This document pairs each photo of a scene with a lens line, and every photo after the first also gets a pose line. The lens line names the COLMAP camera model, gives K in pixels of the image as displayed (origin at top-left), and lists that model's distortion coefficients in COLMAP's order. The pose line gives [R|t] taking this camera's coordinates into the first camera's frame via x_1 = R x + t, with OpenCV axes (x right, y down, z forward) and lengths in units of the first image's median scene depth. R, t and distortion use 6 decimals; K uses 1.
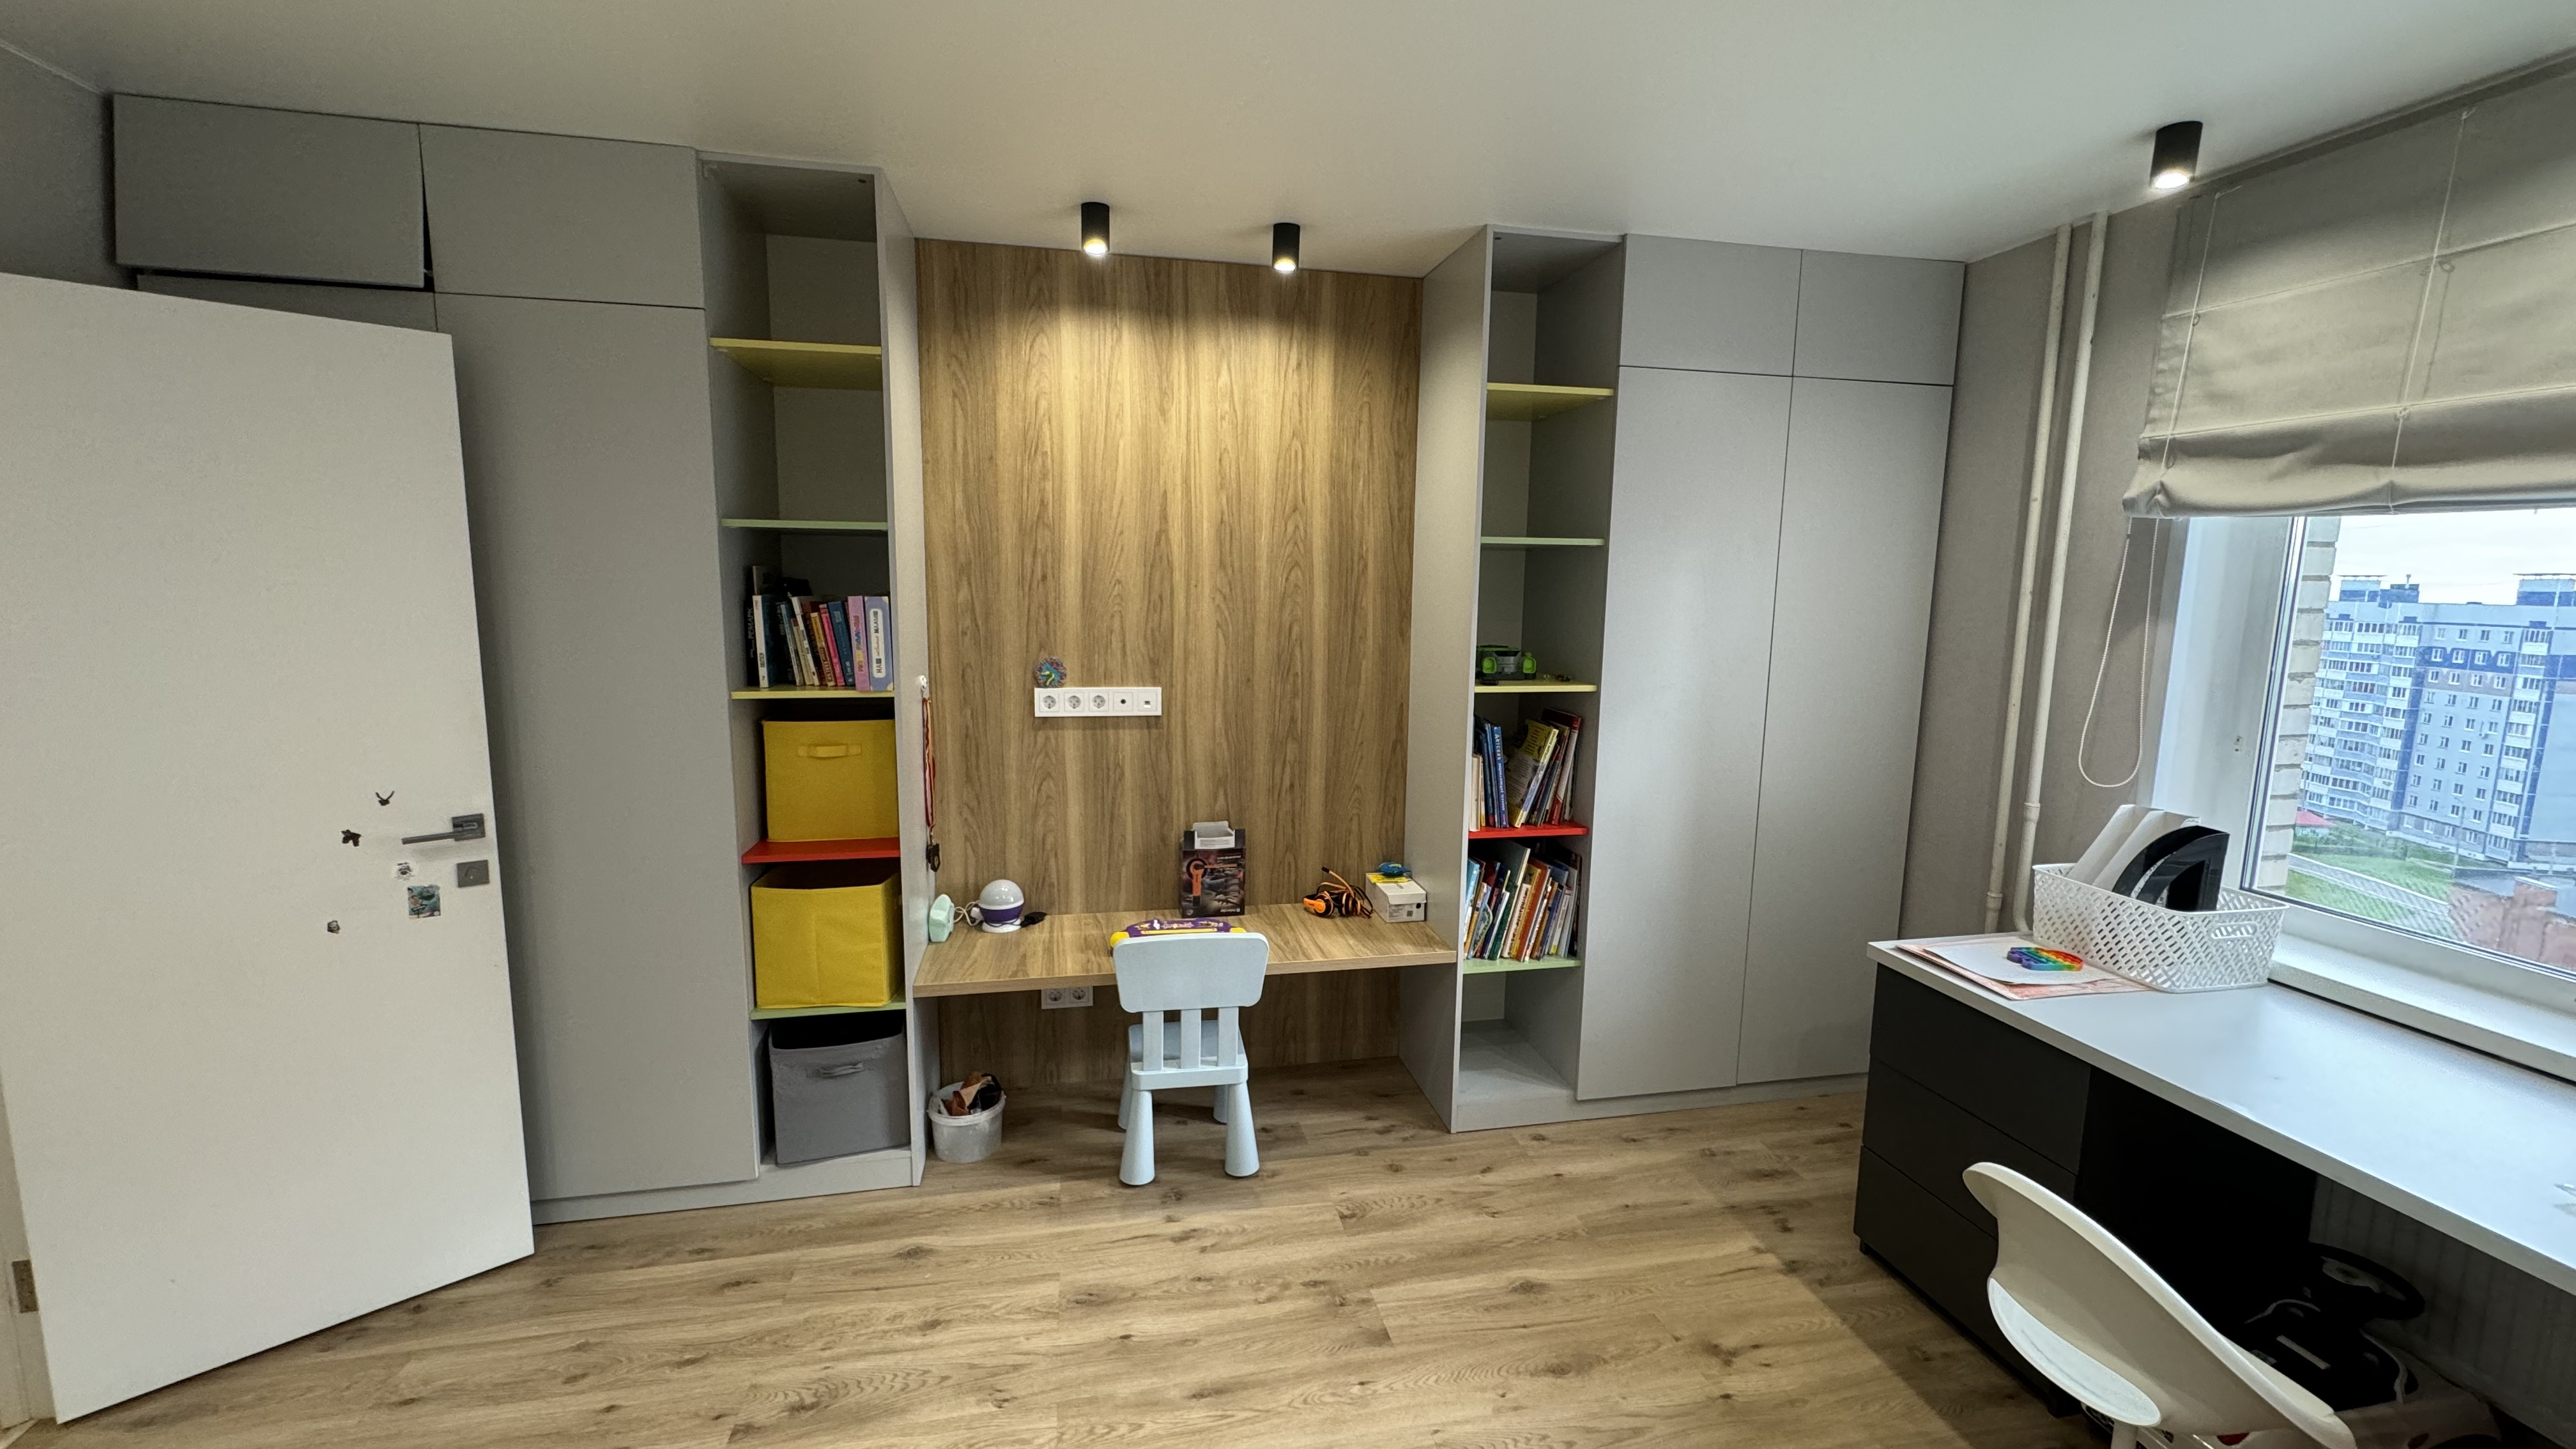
lens RADIAL K [[1029.5, 0, 1286.9], [0, 1029.5, 723.0], [0, 0, 1]] dist [-0.001122, -0.000420]
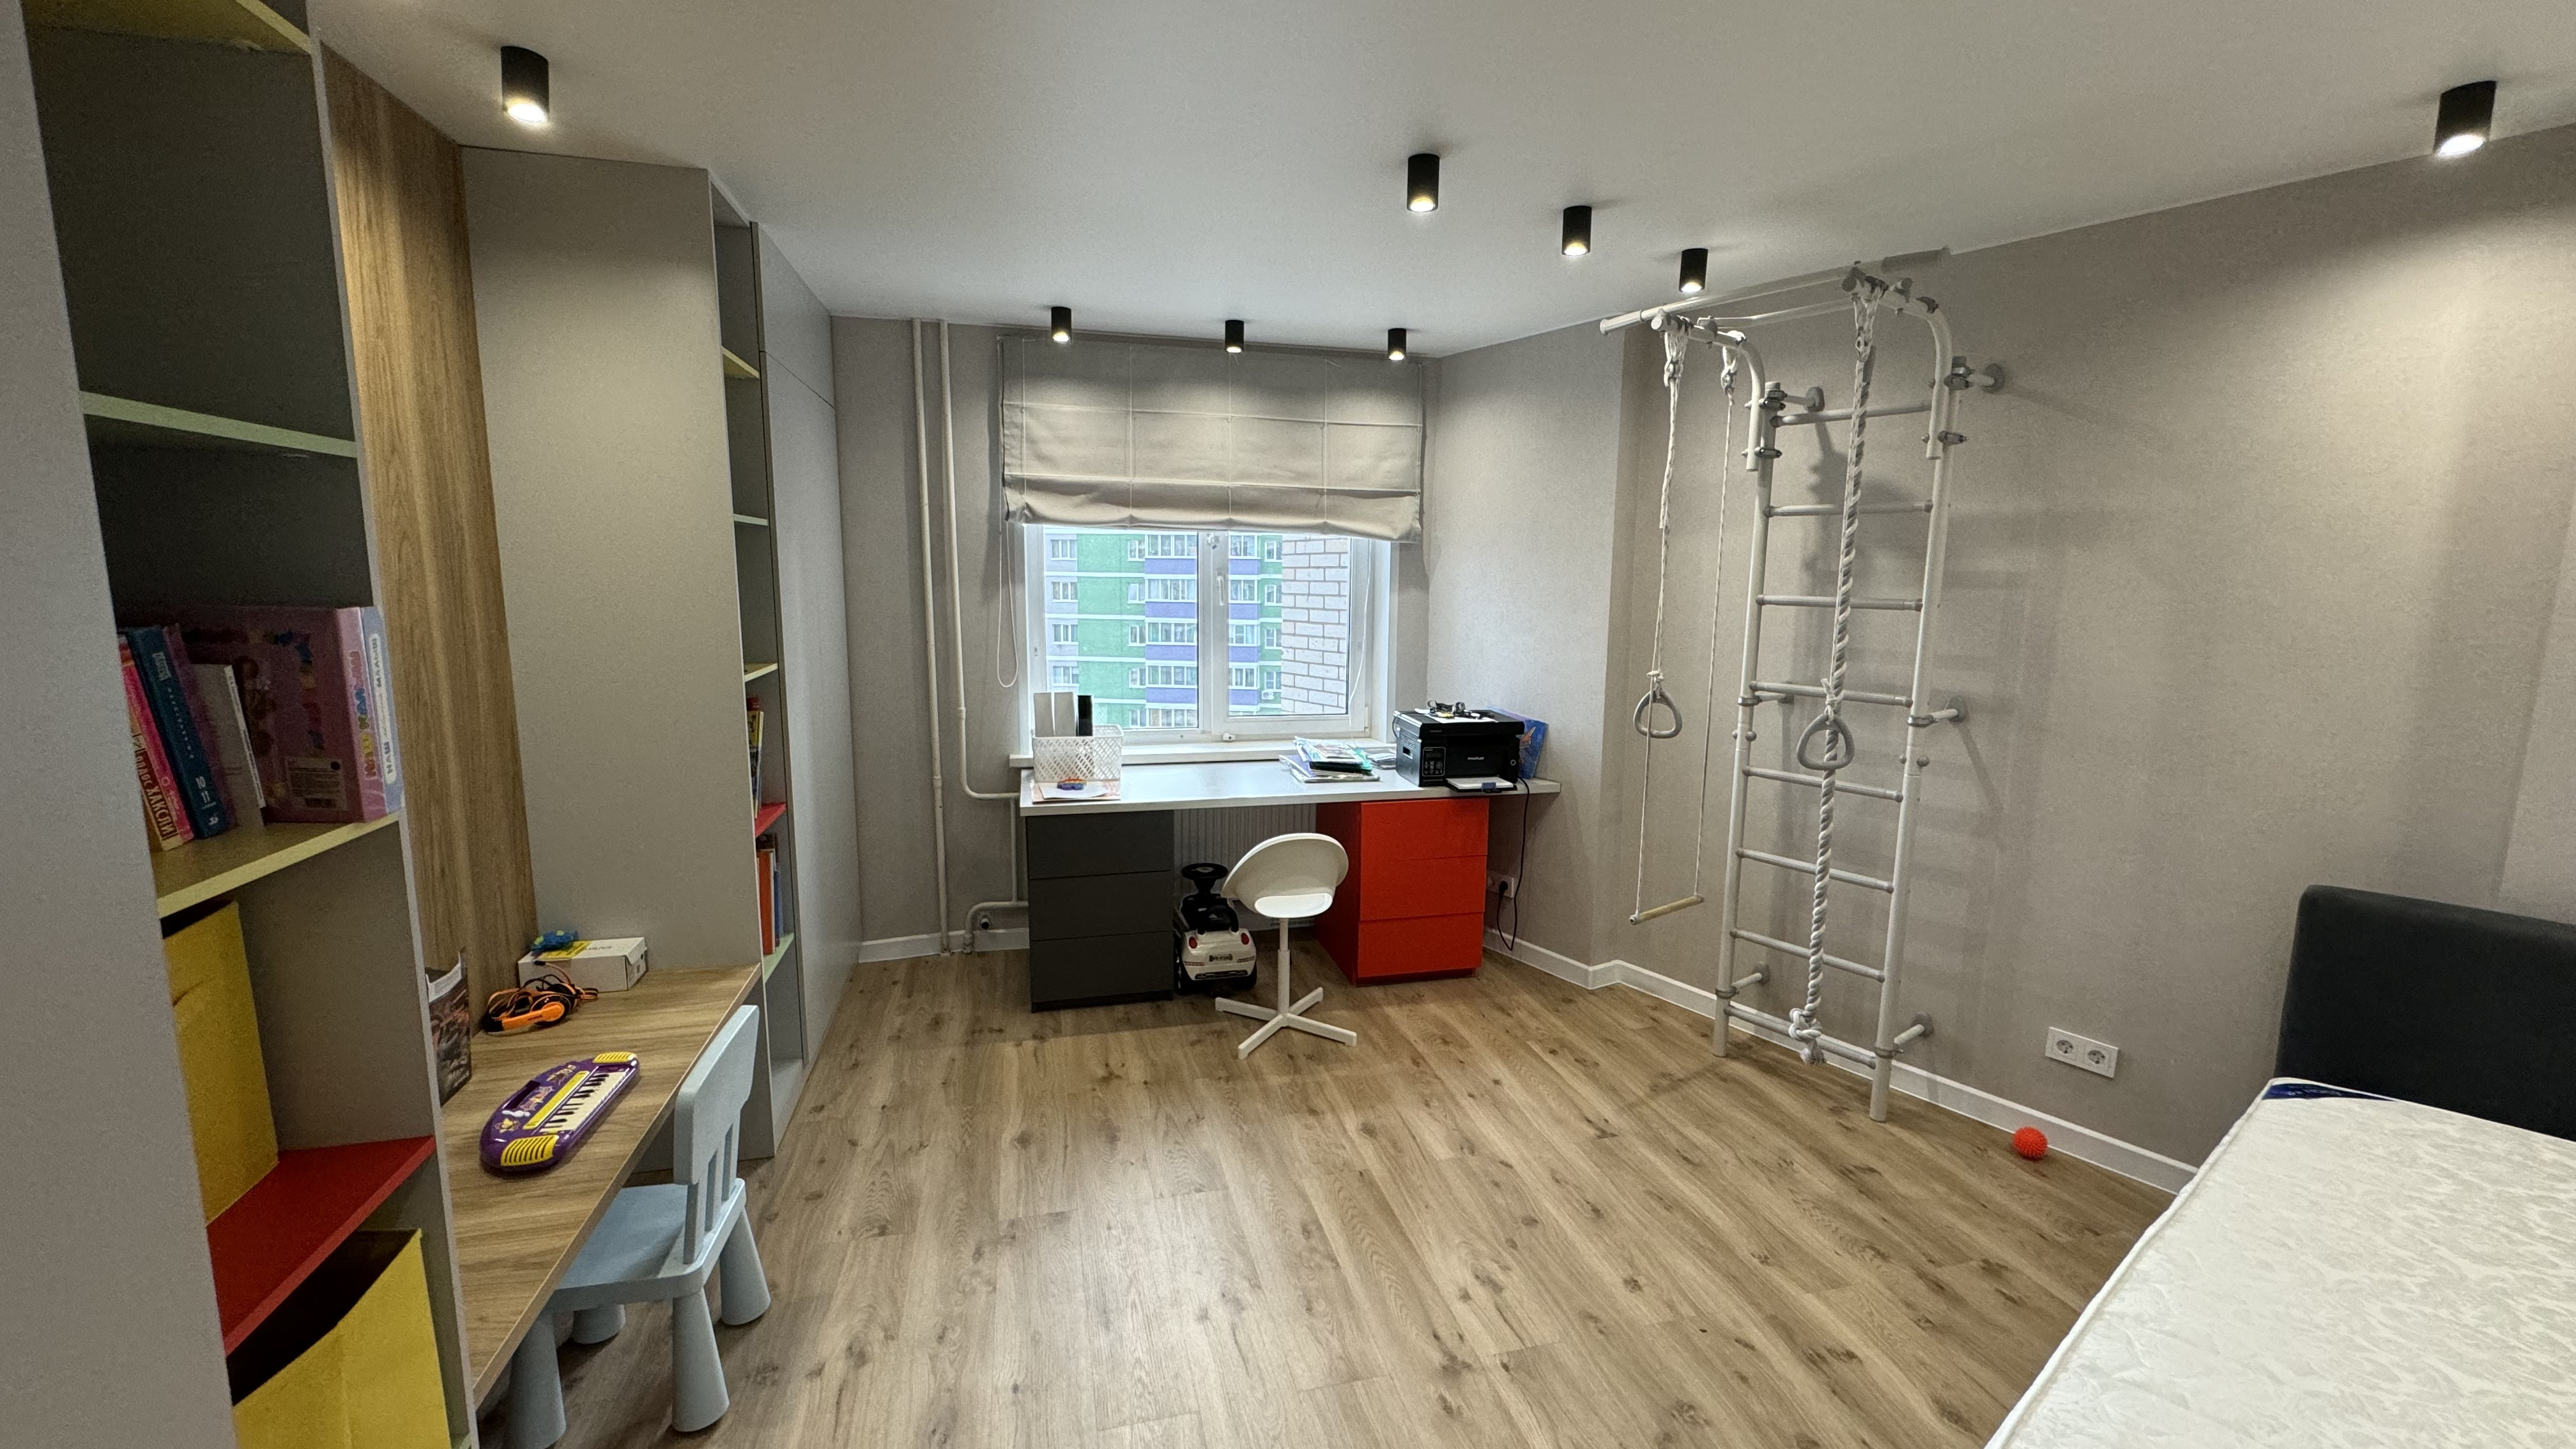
lens RADIAL K [[1029.5, 0, 1286.9], [0, 1029.5, 723.0], [0, 0, 1]] dist [-0.001122, -0.000420]
pose [[-0.042358, -0.159542, 0.986282, -0.728257], [0.125893, 0.978447, 0.163682, -0.080337], [-0.991139, 0.131099, -0.021360, 0.518469]]
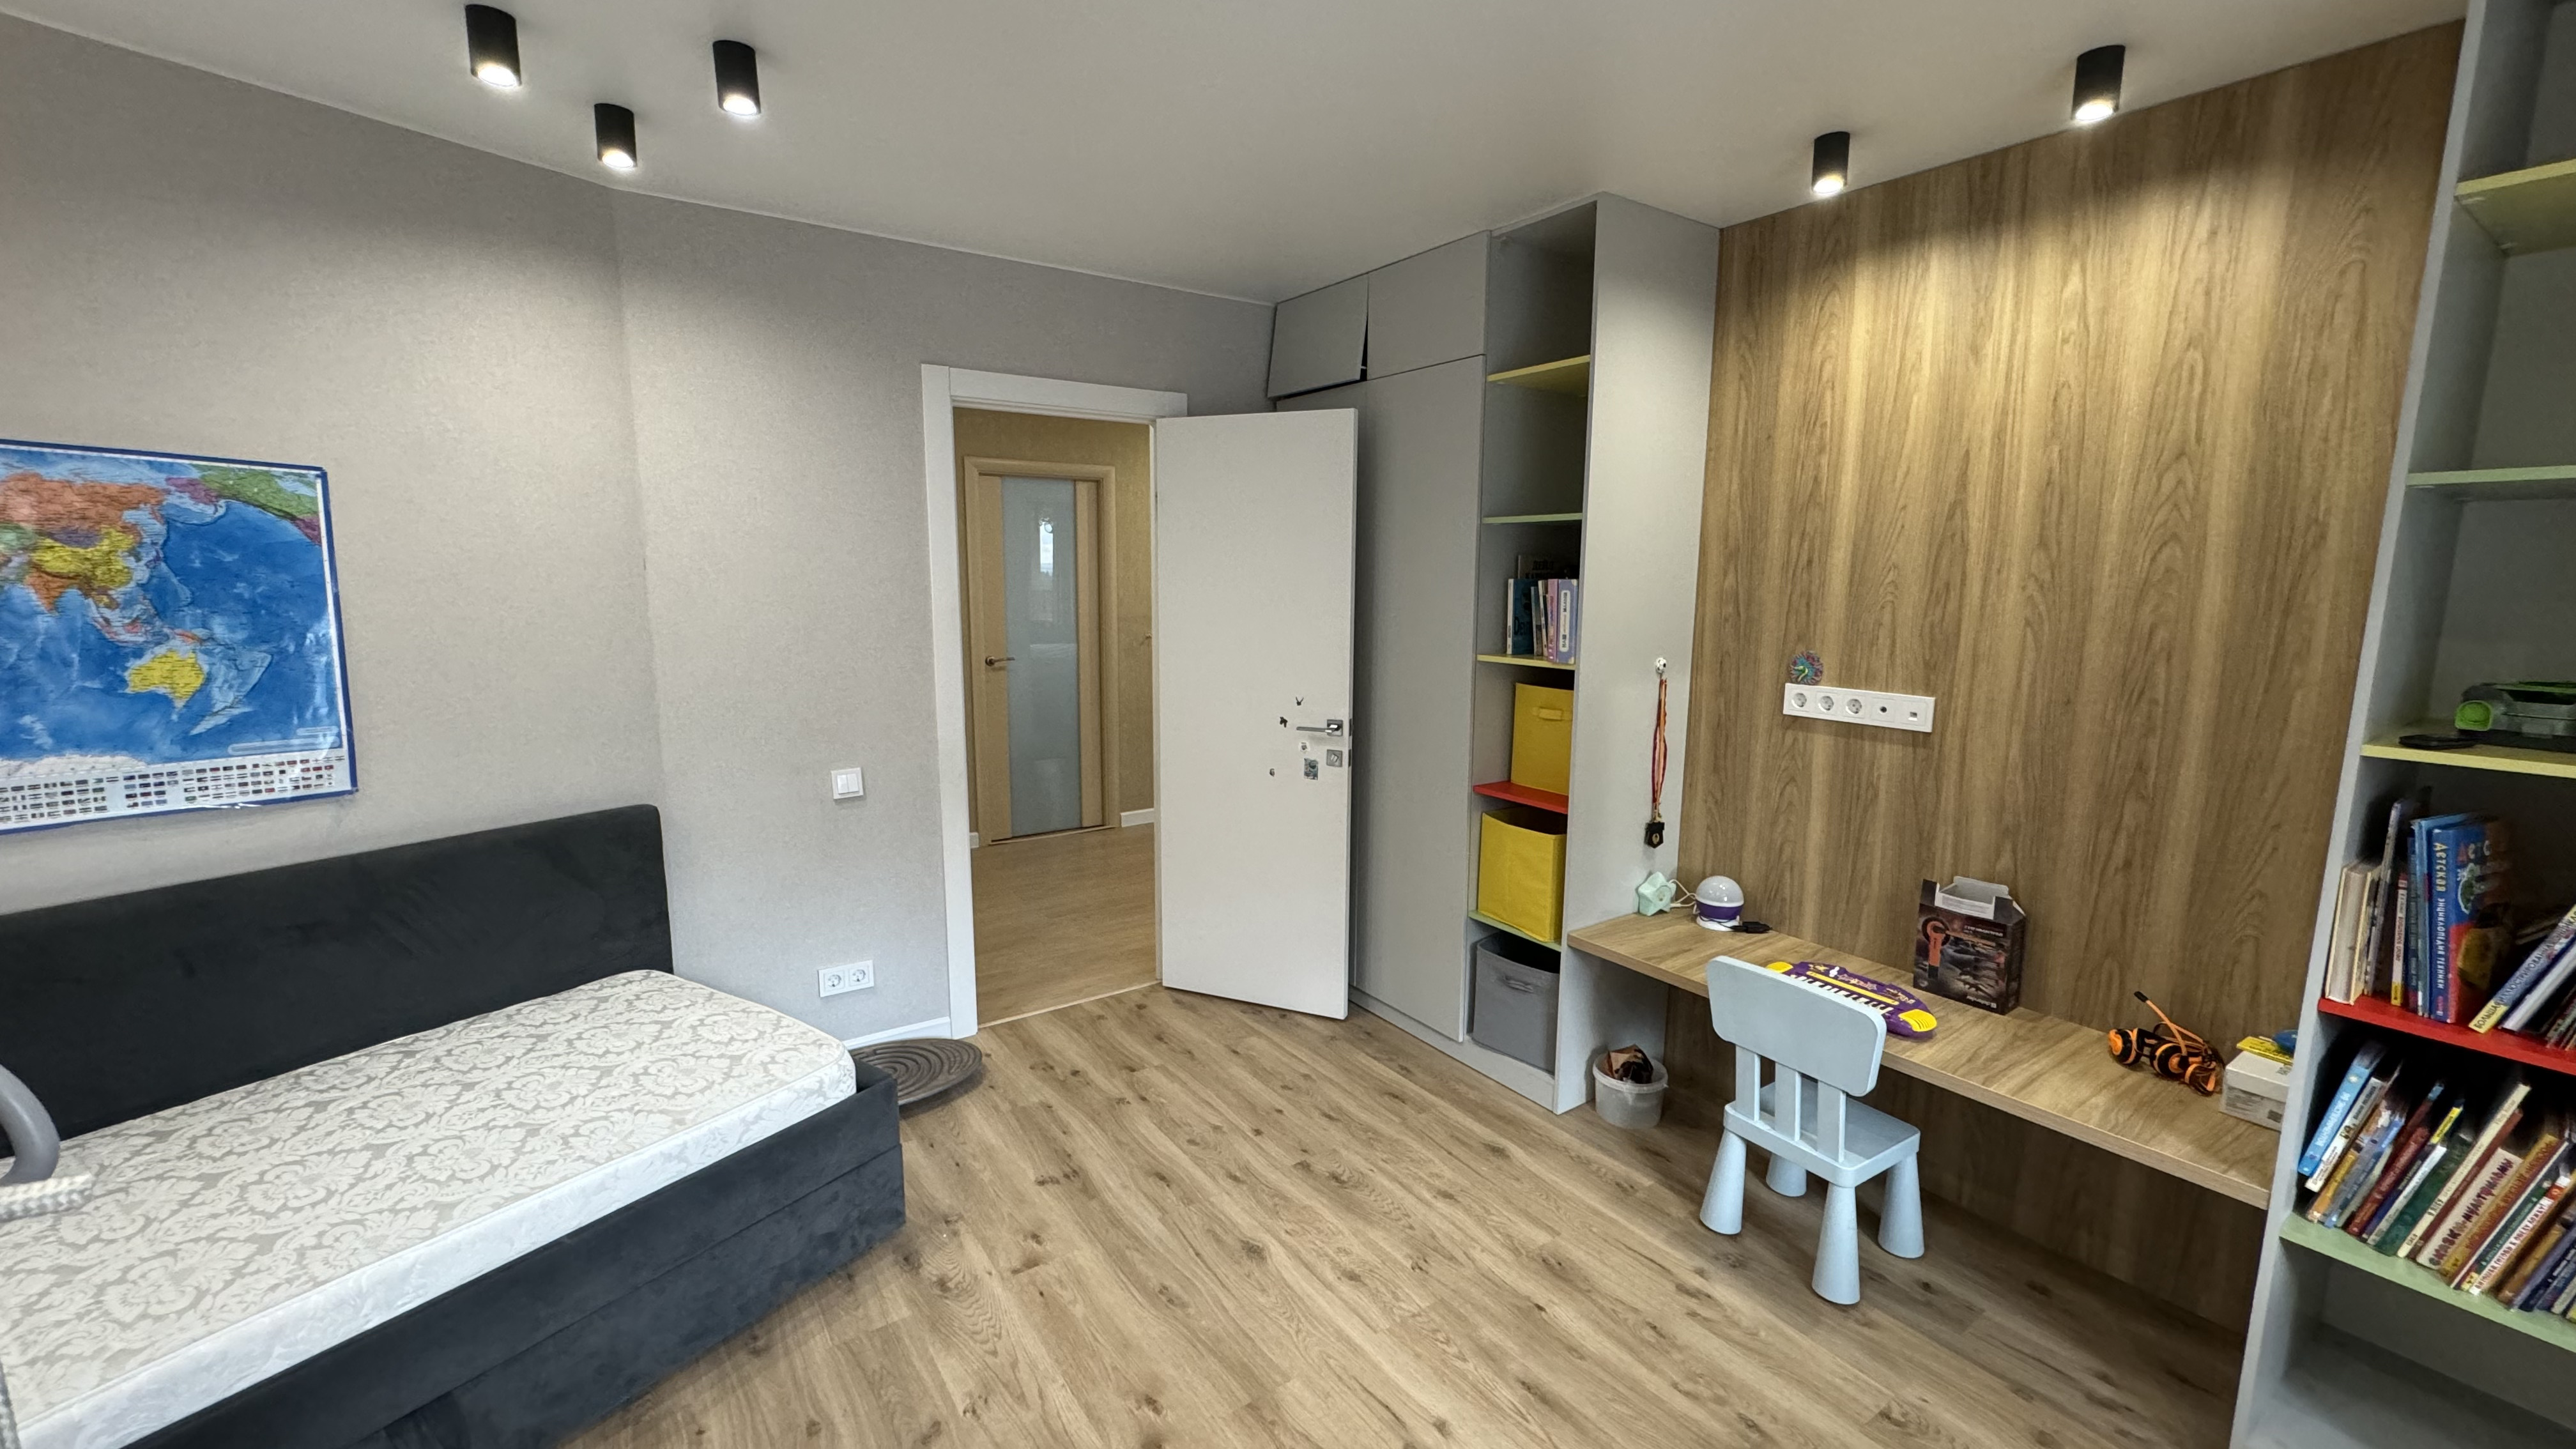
lens RADIAL K [[1029.5, 0, 1286.9], [0, 1029.5, 723.0], [0, 0, 1]] dist [-0.001122, -0.000420]
pose [[0.391412, 0.126013, -0.911547, 0.441893], [-0.128731, 0.988337, 0.081353, -0.016537], [0.911167, 0.085501, 0.403069, 0.233806]]
